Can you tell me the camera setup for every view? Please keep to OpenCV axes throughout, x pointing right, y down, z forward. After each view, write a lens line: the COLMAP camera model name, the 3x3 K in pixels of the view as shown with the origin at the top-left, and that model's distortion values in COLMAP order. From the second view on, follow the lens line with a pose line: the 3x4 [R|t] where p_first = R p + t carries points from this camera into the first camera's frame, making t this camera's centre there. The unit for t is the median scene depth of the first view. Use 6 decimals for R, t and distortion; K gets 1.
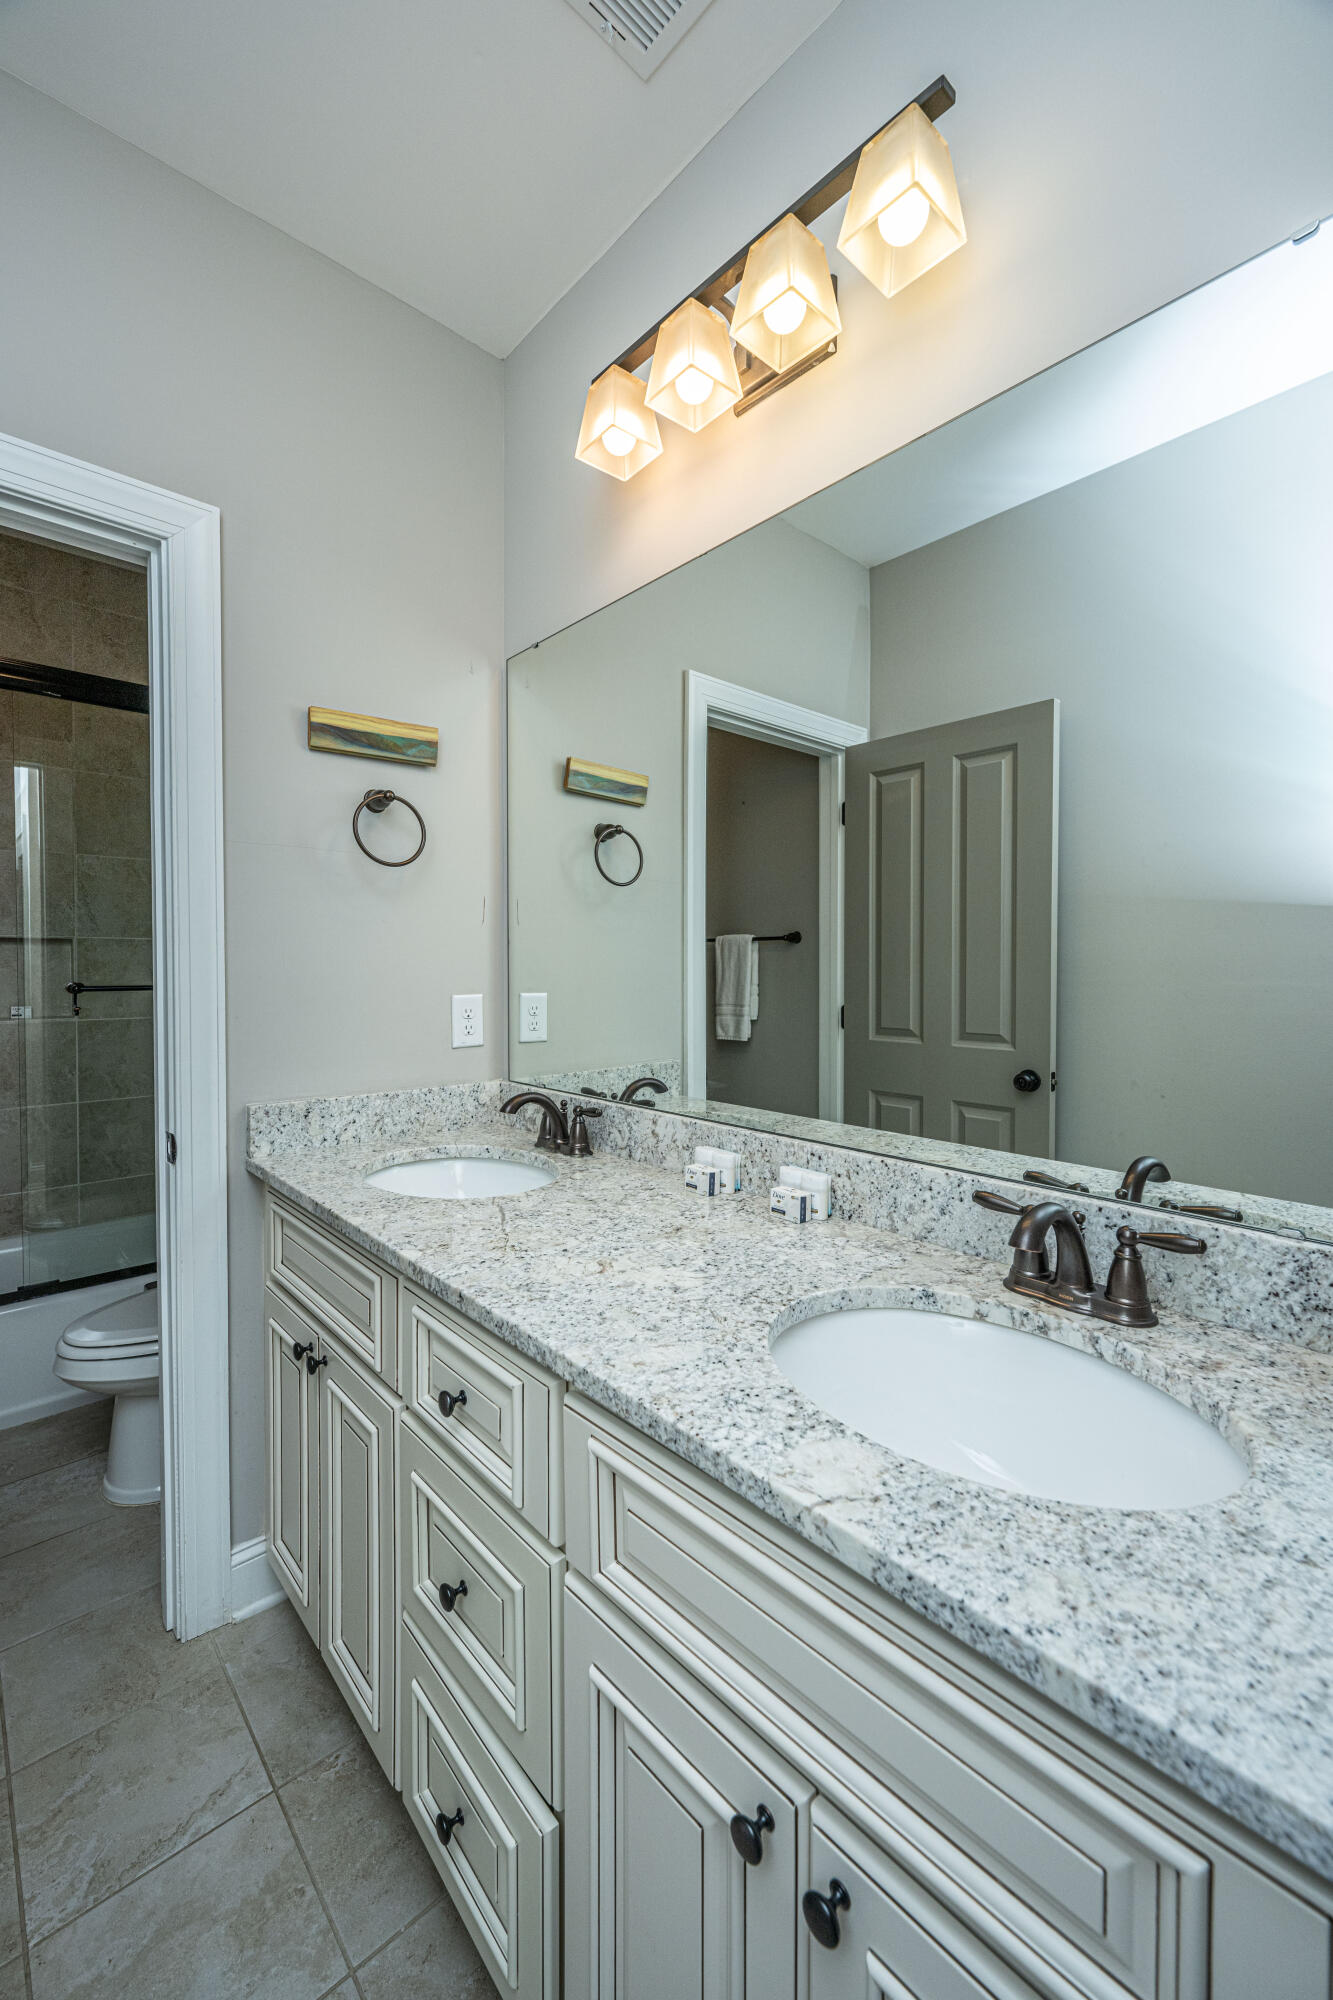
lens RADIAL K [[806.5, 0, 673.4], [0, 806.5, 984.5], [0, 0, 1]] dist [-0.007105, -0.000234]
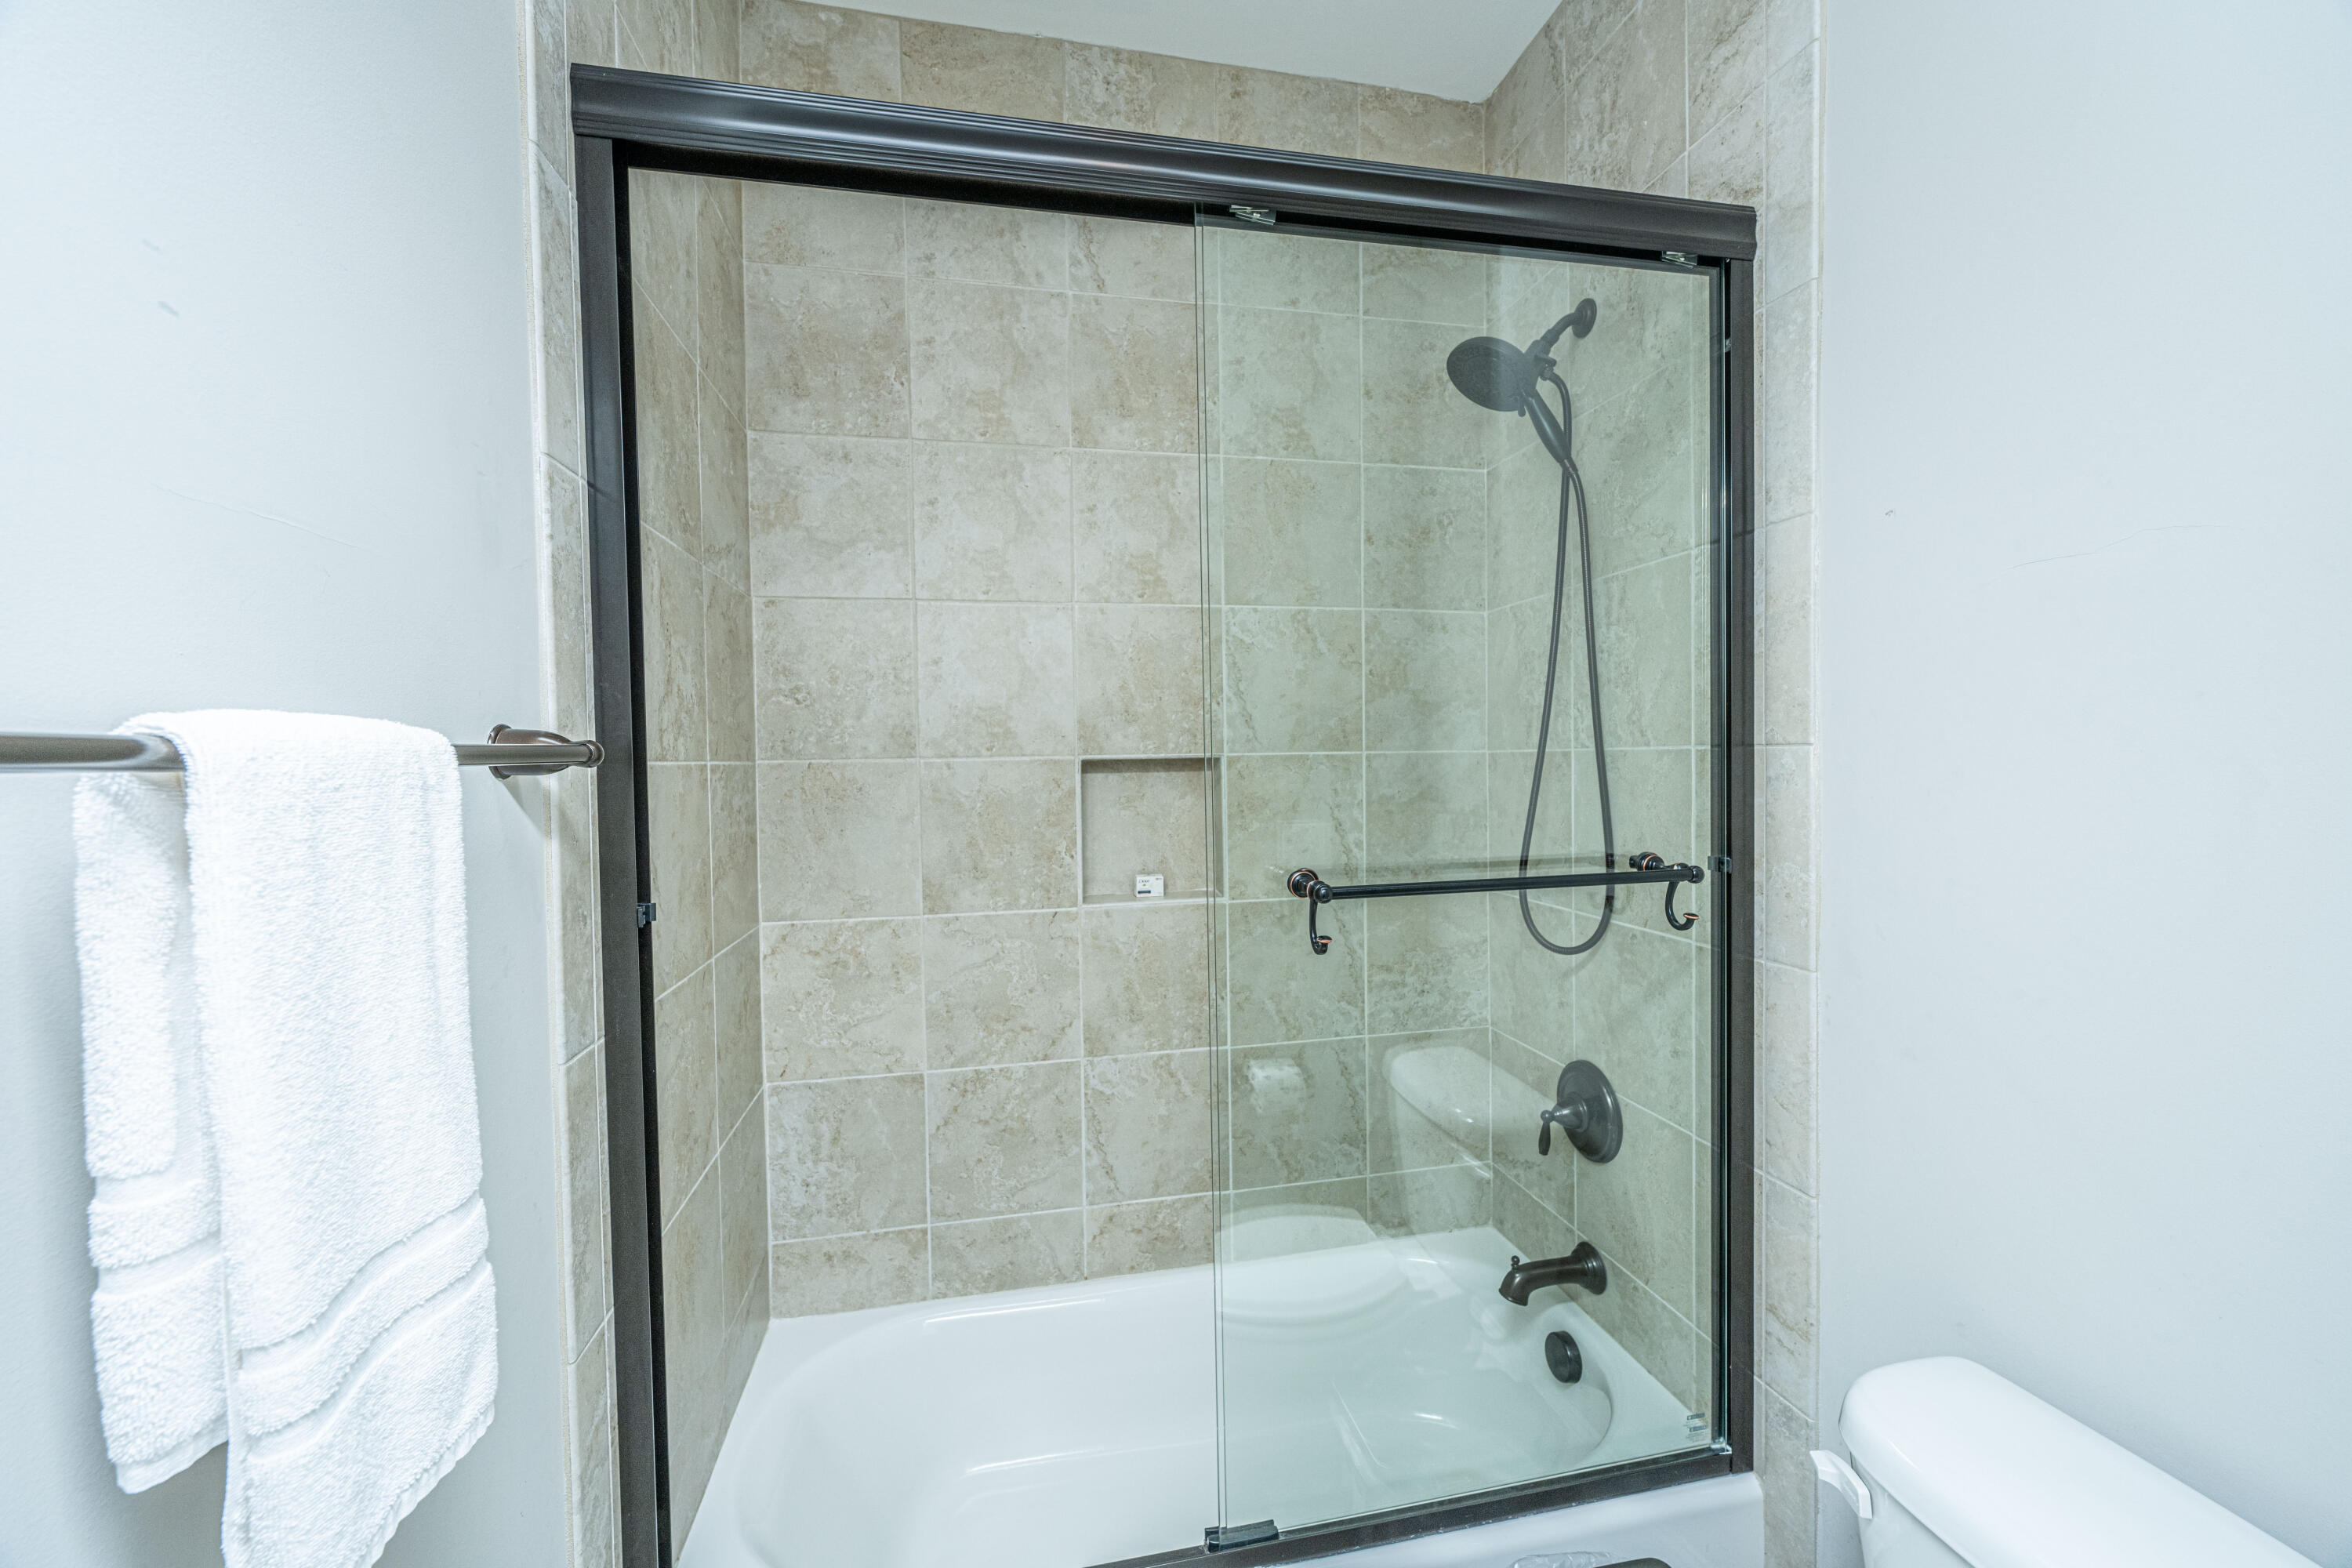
lens RADIAL K [[948.5, 0, 1179.1], [0, 948.5, 784.6], [0, 0, 1]] dist [-0.007105, -0.000234]
pose [[0.854247, -0.001157, -0.519866, -0.424539], [0.007408, 0.999923, 0.009948, -0.044643], [0.519814, -0.012349, 0.854190, 0.413910]]
